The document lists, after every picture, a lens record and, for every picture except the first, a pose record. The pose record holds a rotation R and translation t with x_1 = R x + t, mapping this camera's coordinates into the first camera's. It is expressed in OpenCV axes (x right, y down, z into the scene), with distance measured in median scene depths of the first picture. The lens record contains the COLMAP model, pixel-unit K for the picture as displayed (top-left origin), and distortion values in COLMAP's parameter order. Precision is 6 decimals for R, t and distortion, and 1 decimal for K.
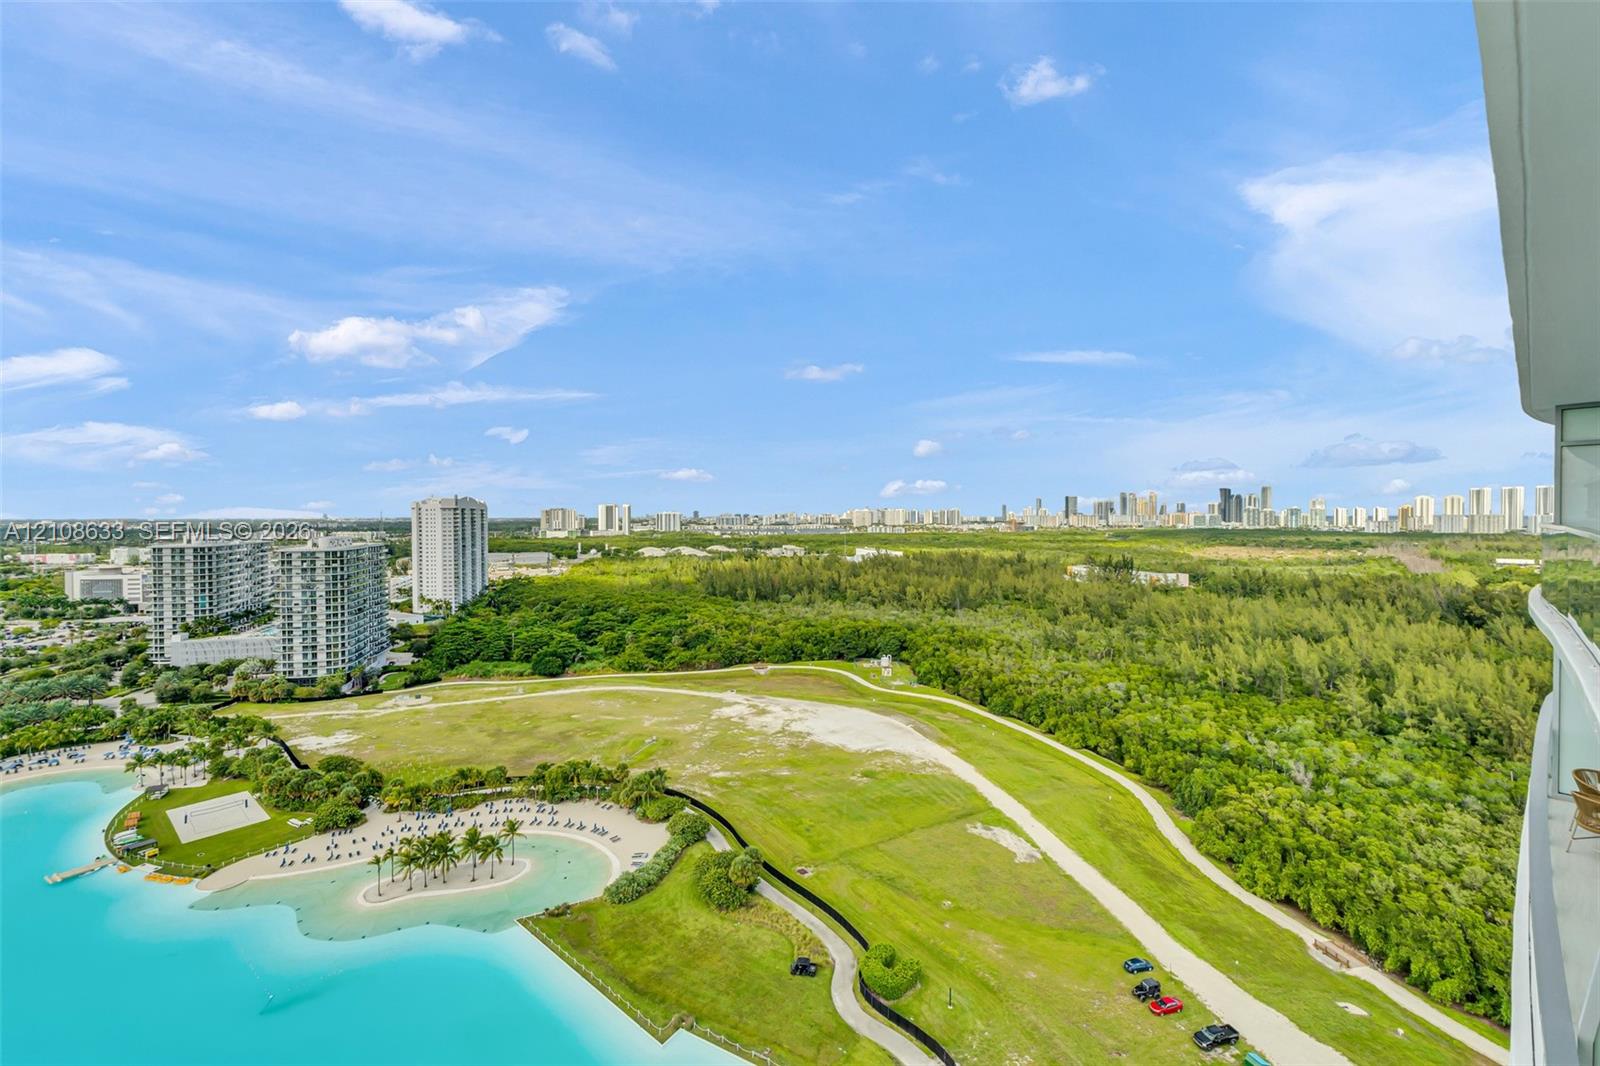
lens RADIAL K [[703.2, 0, 805.3], [0, 703.2, 523.1], [0, 0, 1]] dist [-0.000094, -0.000168]
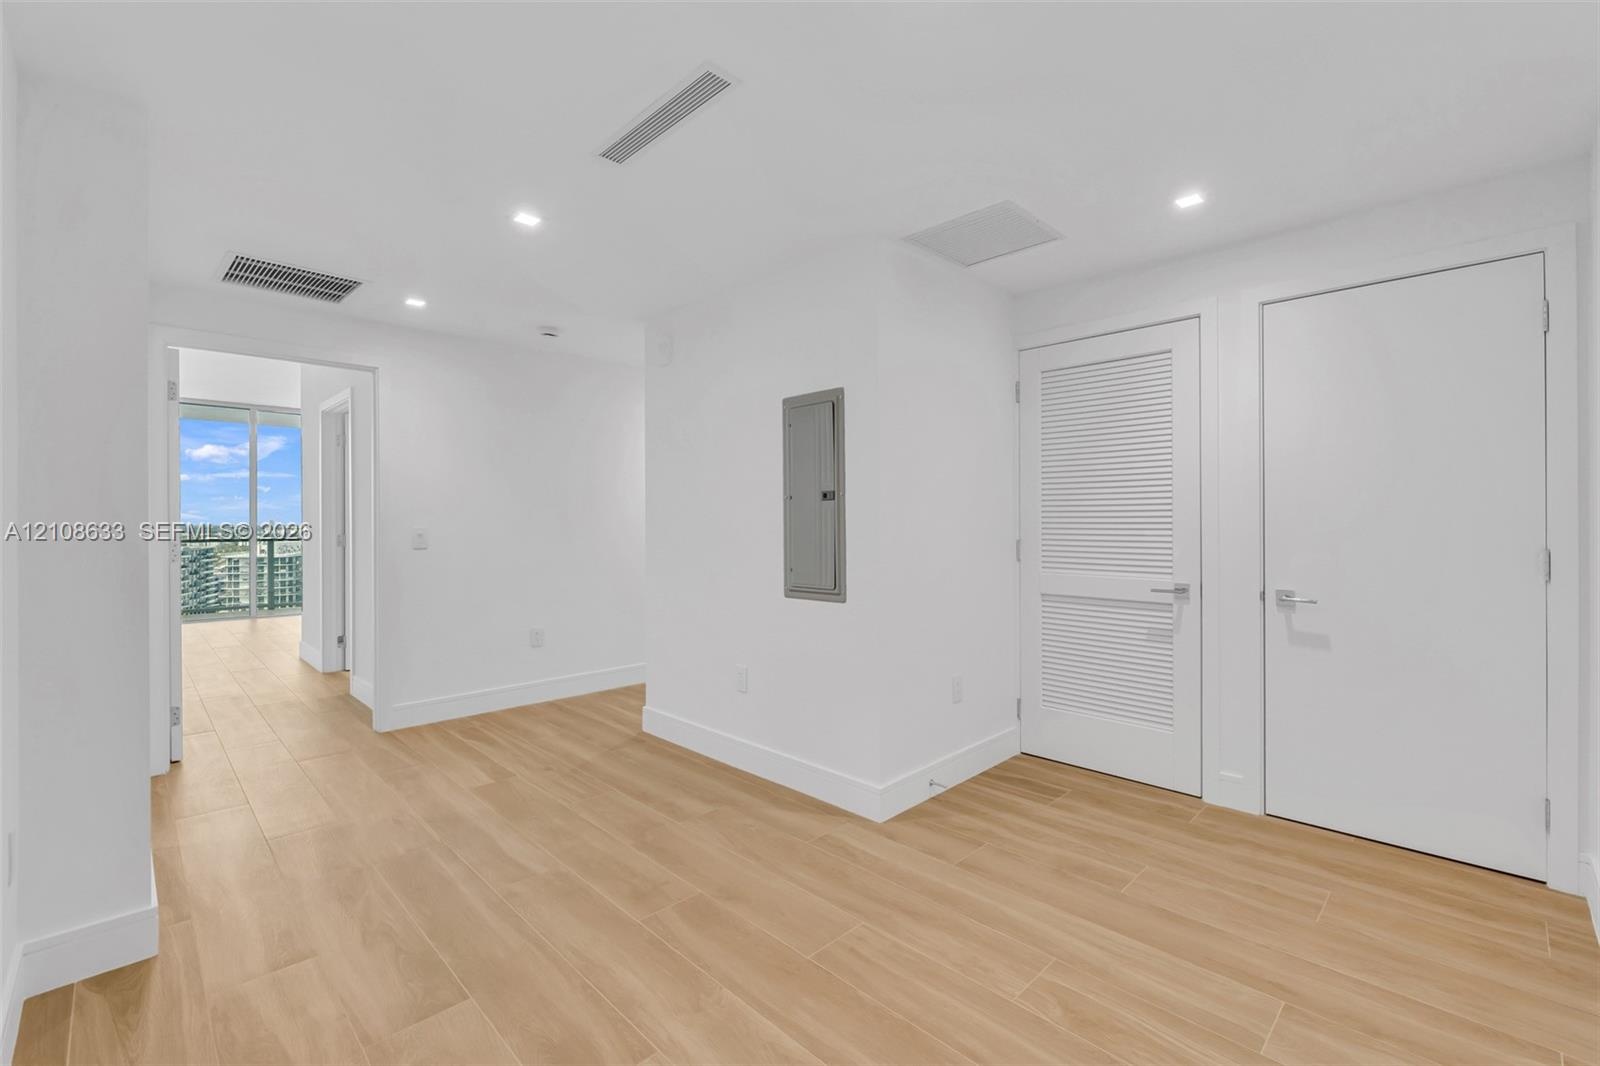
lens RADIAL K [[679.2, 0, 807.5], [0, 679.2, 525.1], [0, 0, 1]] dist [-0.003356, -0.000341]
pose [[0.997907, 0.001744, 0.064648, 1.529271], [-0.001162, 0.999958, -0.009037, 0.045089], [-0.064661, 0.008943, 0.997867, -1.797816]]
